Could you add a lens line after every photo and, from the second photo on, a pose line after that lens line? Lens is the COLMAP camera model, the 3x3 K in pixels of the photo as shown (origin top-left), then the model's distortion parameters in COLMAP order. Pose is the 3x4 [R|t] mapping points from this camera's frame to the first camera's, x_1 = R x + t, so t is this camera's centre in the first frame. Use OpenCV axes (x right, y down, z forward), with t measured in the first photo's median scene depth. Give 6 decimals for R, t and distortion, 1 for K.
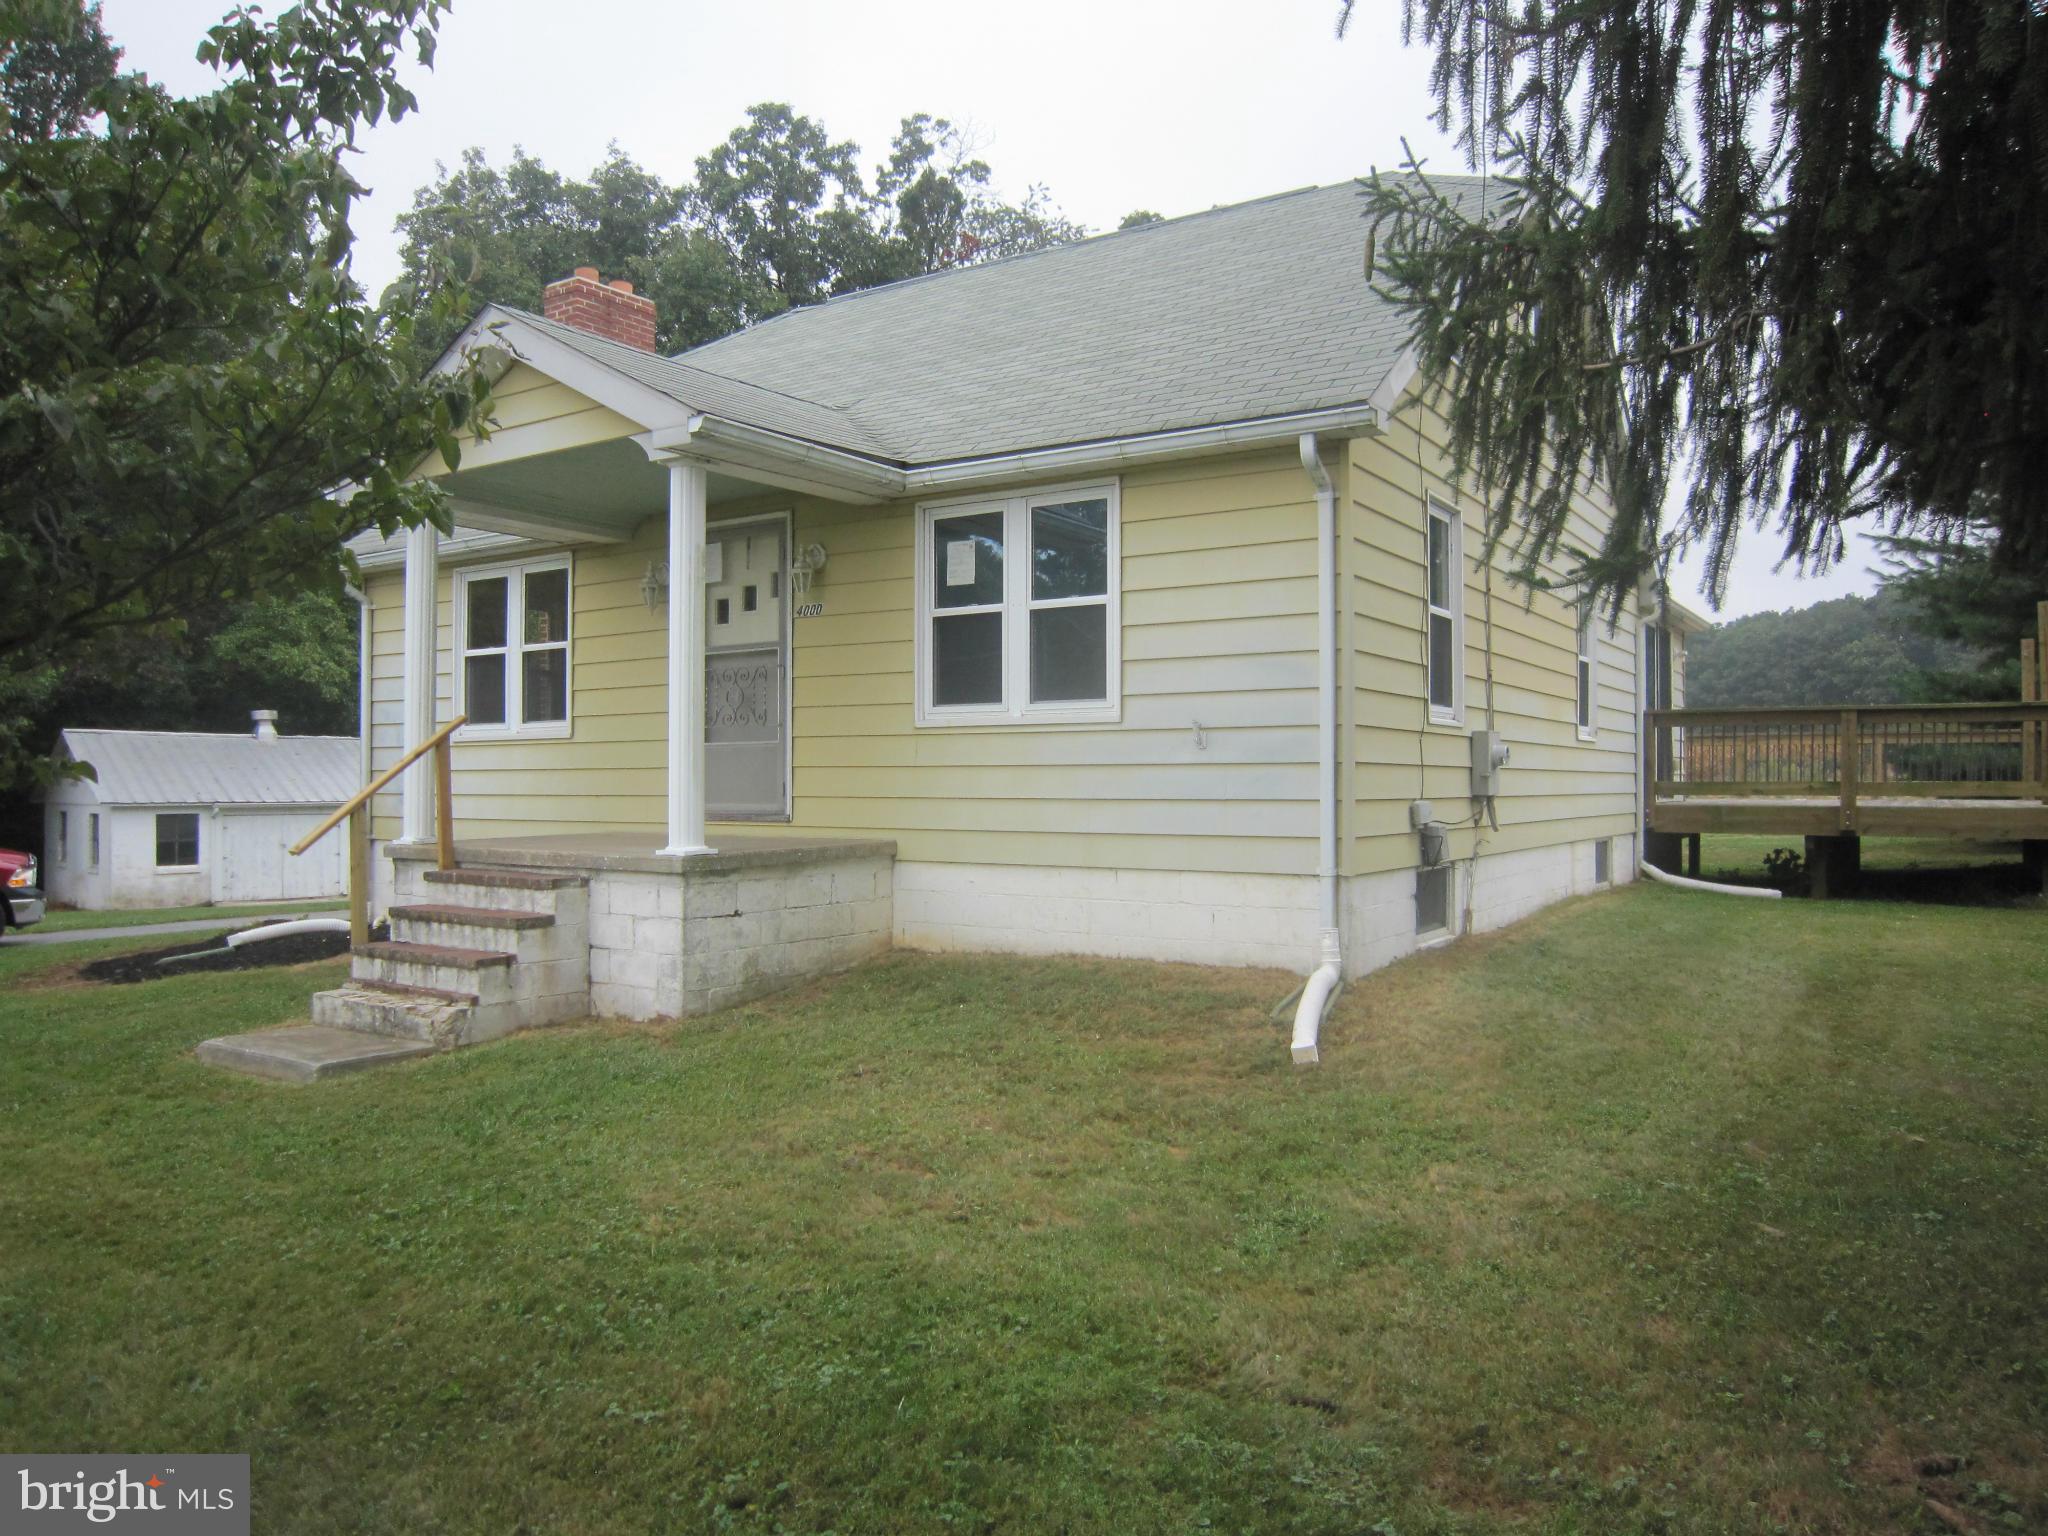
lens RADIAL K [[1431.3, 0, 1030.1], [0, 1431.3, 763.7], [0, 0, 1]] dist [-0.057688, 0.012592]
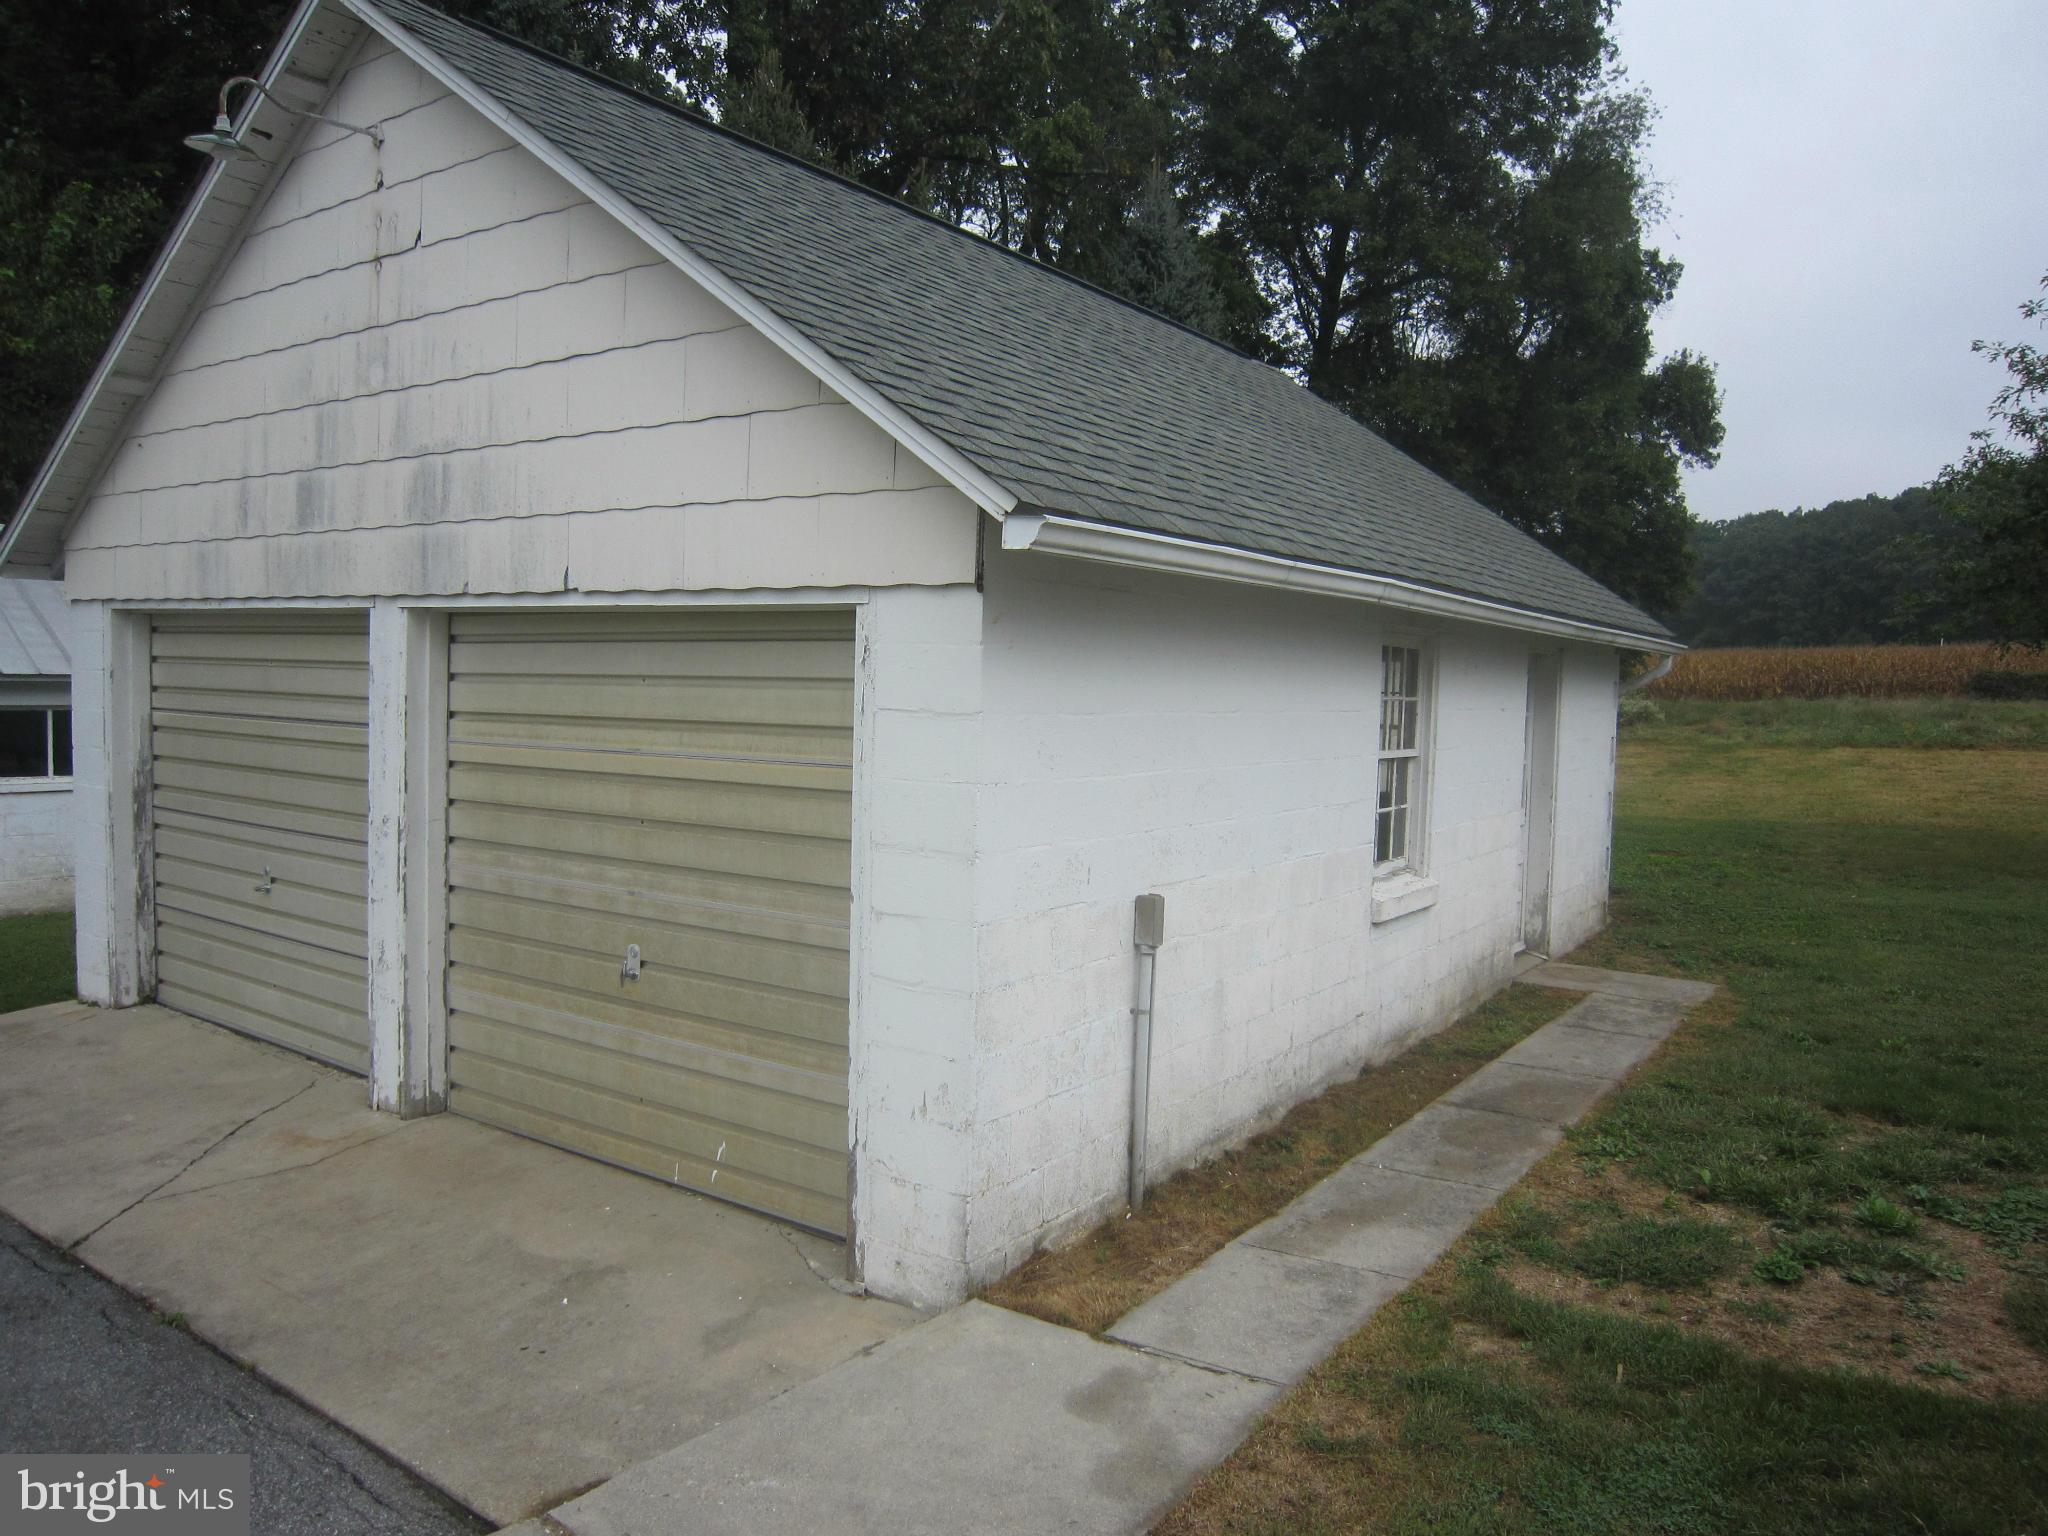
lens RADIAL K [[1431.3, 0, 1026.2], [0, 1431.3, 784.1], [0, 0, 1]] dist [-0.057688, 0.012592]
pose [[0.998374, 0.025091, 0.051183, -0.098754], [-0.029671, 0.995429, 0.090780, 0.014088], [-0.048671, -0.092151, 0.994555, 0.680403]]
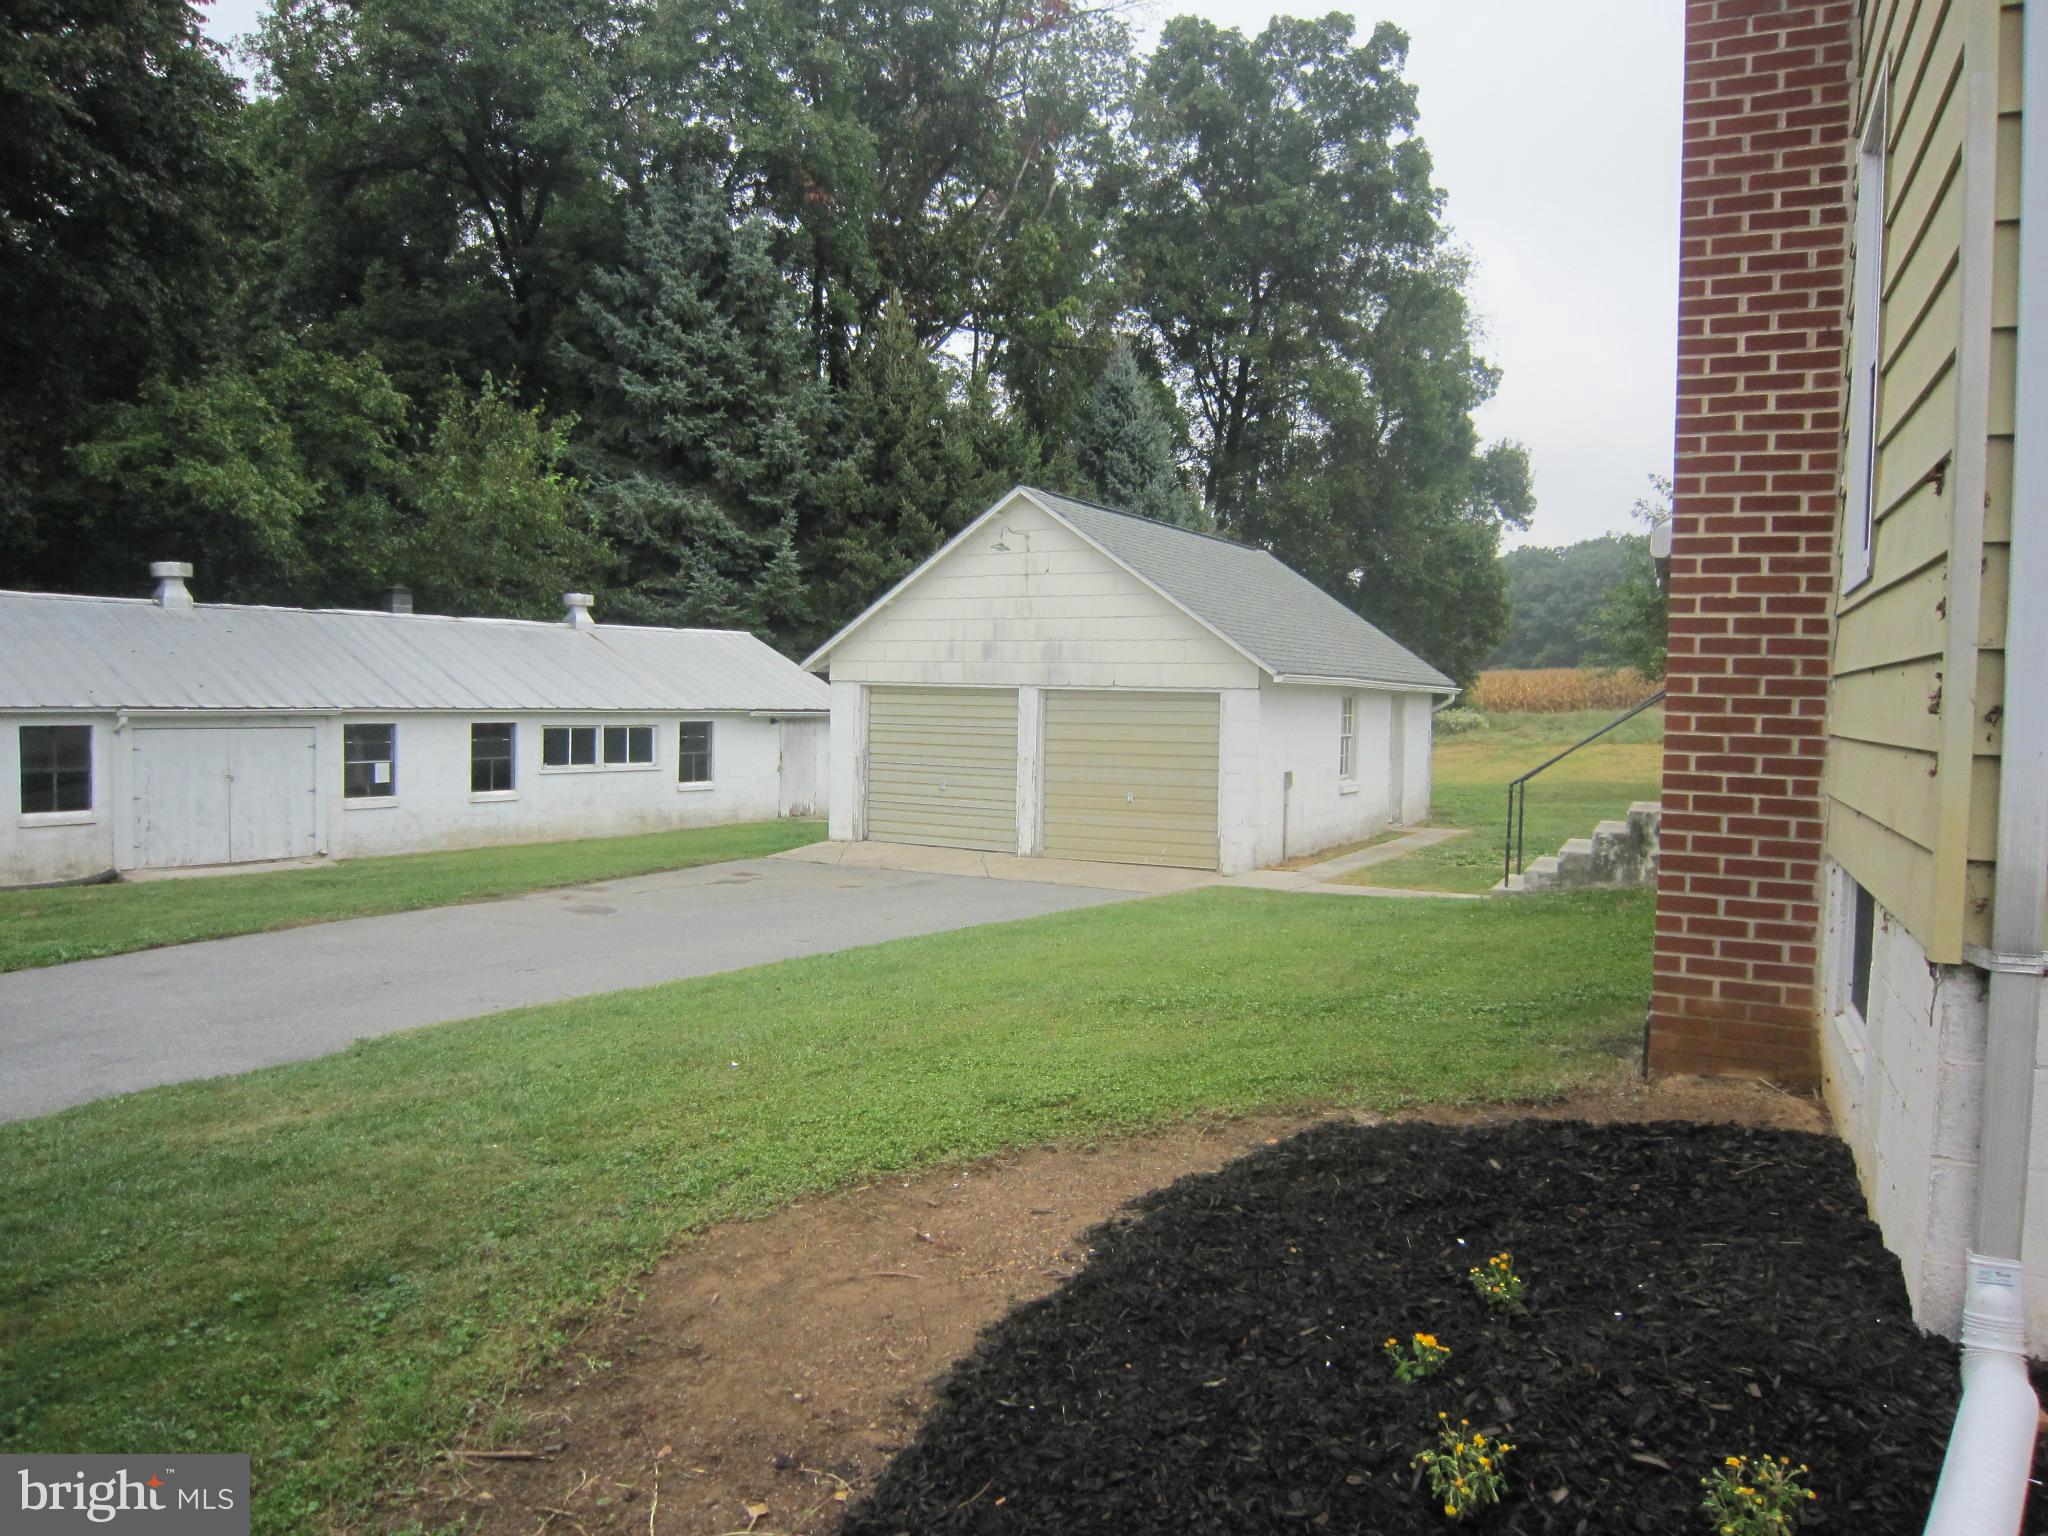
lens RADIAL K [[1431.3, 0, 1018.6], [0, 1431.3, 763.5], [0, 0, 1]] dist [-0.057688, 0.012592]
pose [[0.990731, 0.013638, 0.135154, -0.249381], [-0.022147, 0.997852, 0.061656, 0.005514], [-0.134023, -0.064078, 0.988904, 0.316366]]
